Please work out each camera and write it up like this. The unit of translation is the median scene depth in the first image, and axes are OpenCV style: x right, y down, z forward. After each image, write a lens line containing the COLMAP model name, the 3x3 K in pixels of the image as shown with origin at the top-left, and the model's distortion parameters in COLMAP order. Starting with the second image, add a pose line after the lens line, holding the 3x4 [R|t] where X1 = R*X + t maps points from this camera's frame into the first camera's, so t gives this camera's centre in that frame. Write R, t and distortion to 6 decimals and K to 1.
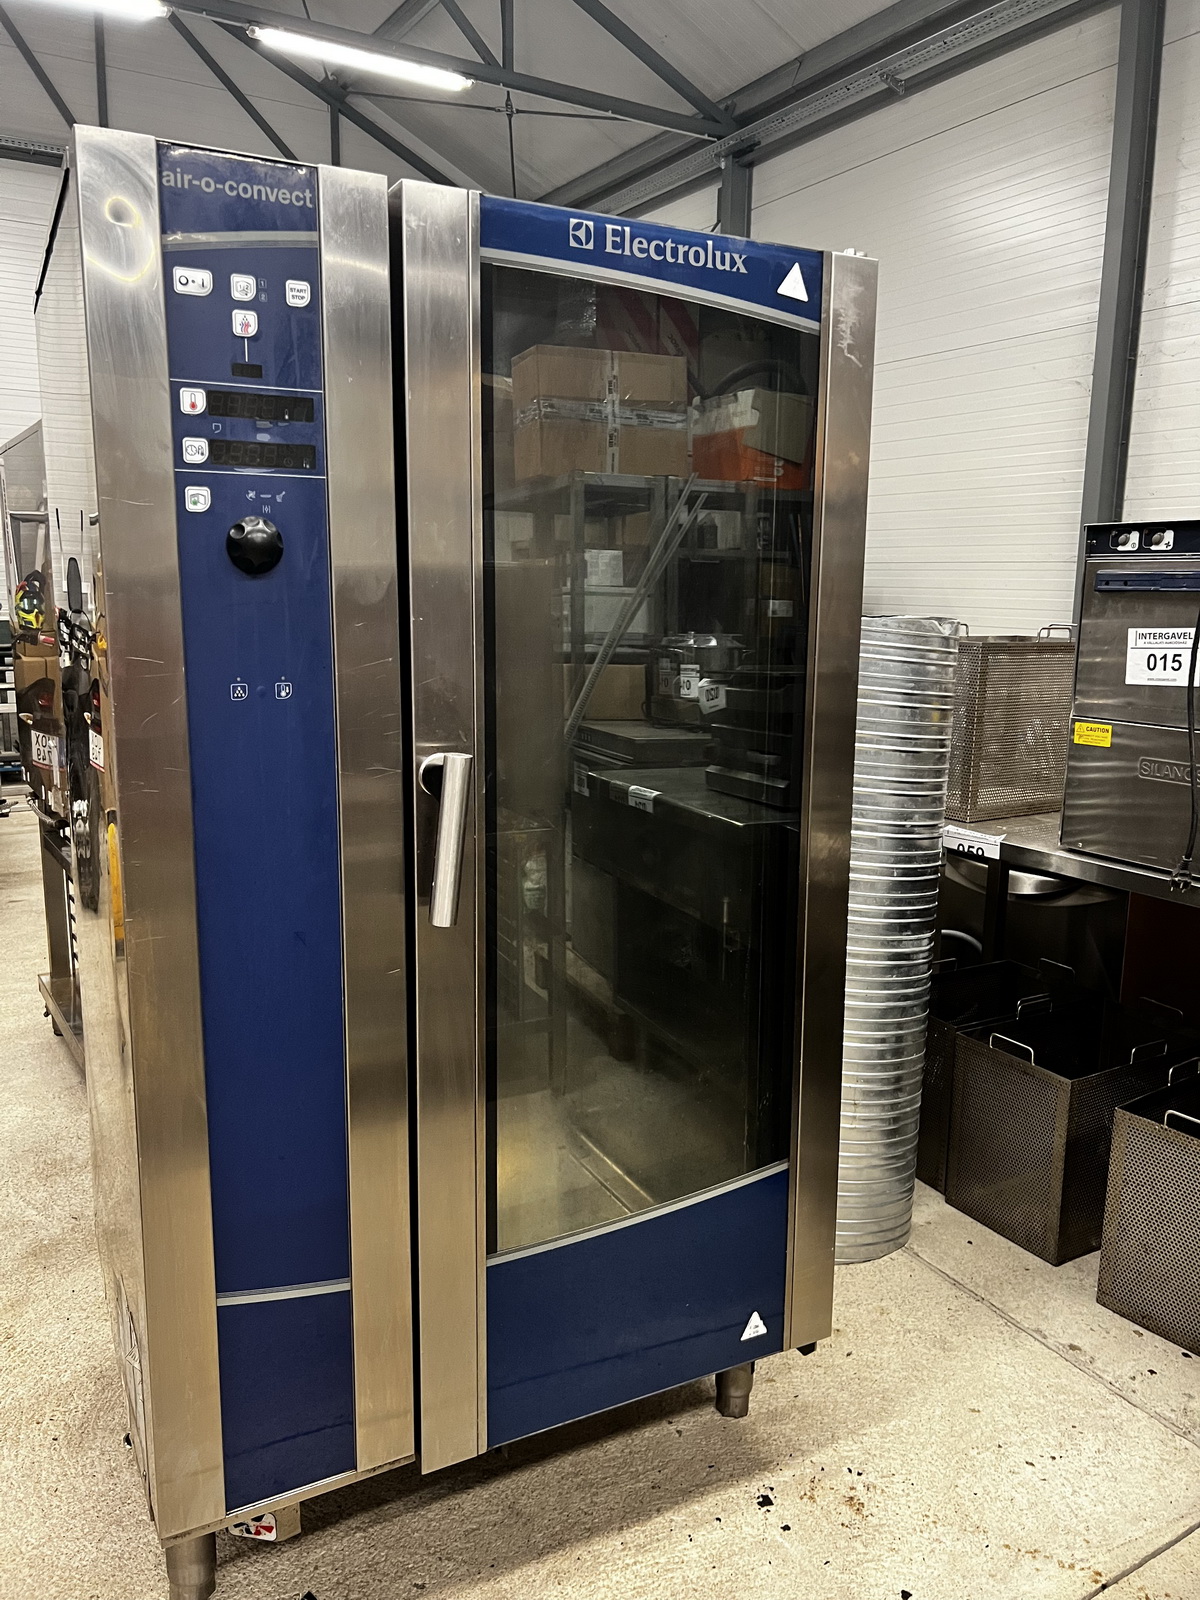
lens RADIAL K [[1240.3, 0, 601.1], [0, 1240.3, 795.7], [0, 0, 1]] dist [0.034619, -0.058567]
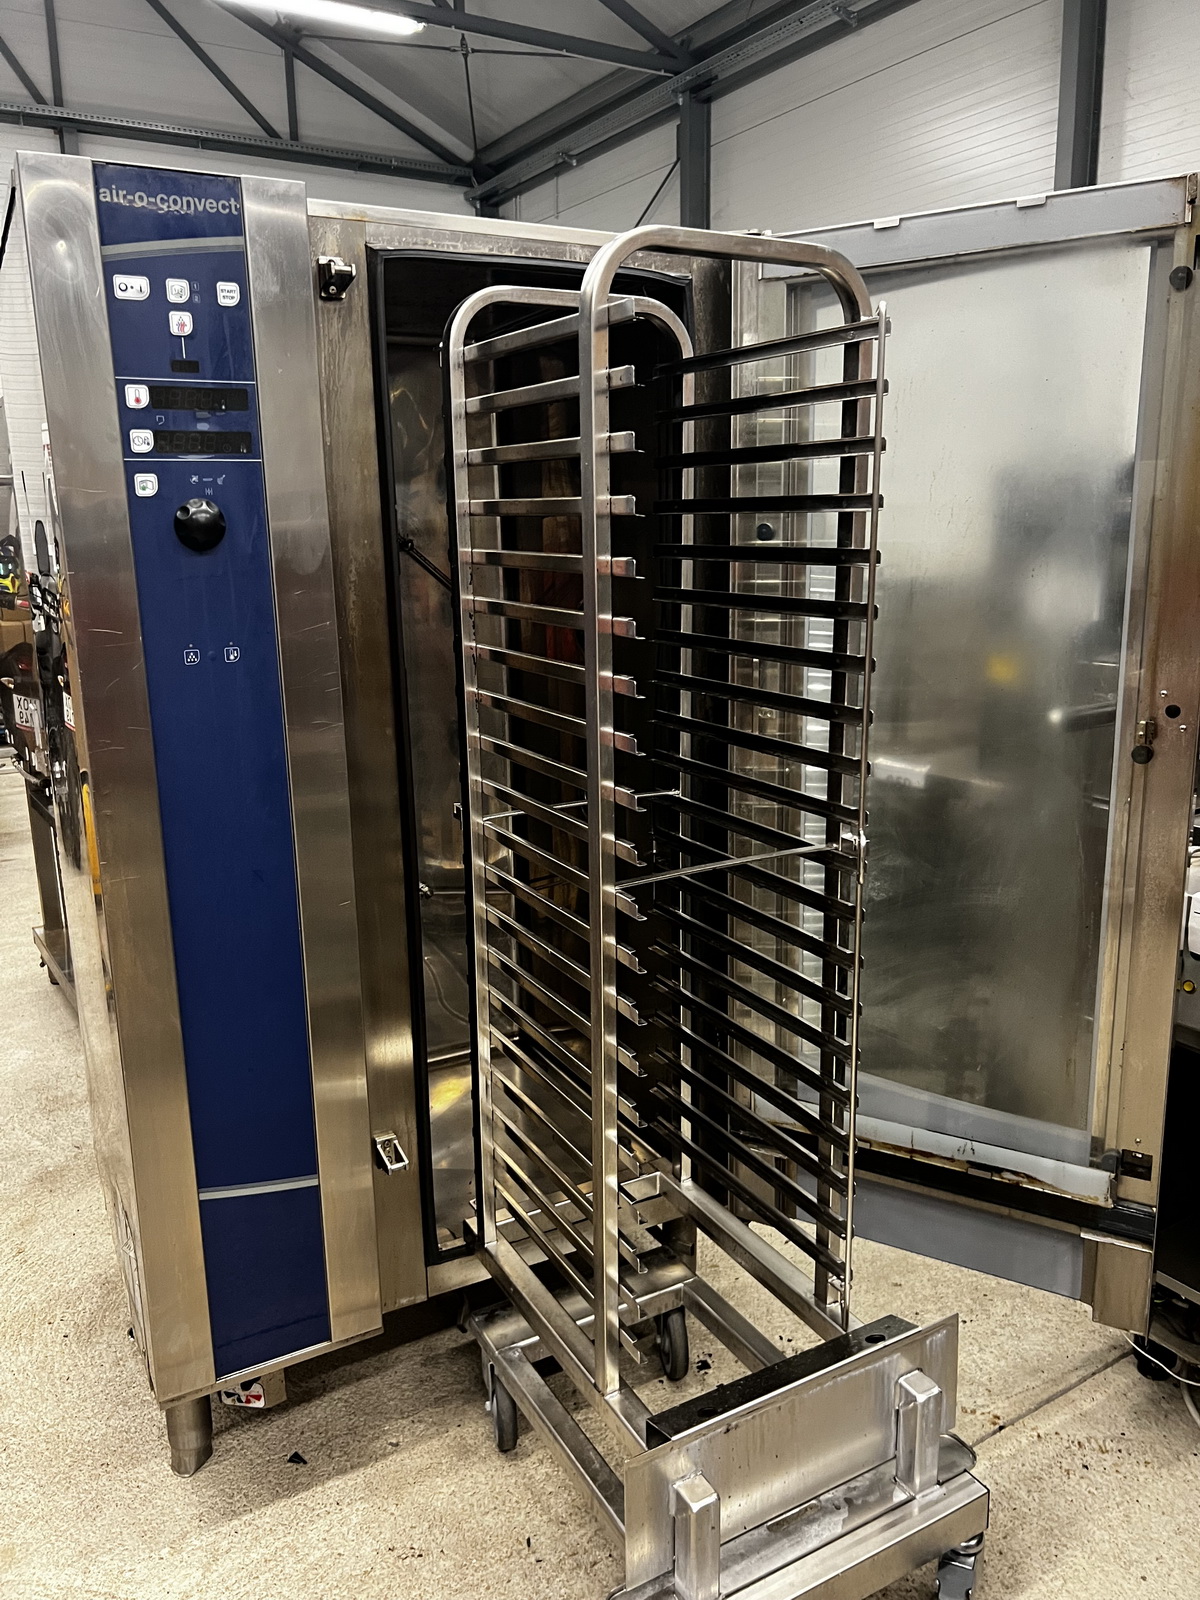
lens RADIAL K [[1240.3, 0, 599.1], [0, 1240.3, 800.6], [0, 0, 1]] dist [0.034619, -0.058567]
pose [[0.999498, -0.031255, 0.005154, 0.057506], [0.030965, 0.998317, 0.049024, 0.001588], [-0.006677, -0.048840, 0.998784, -0.112080]]
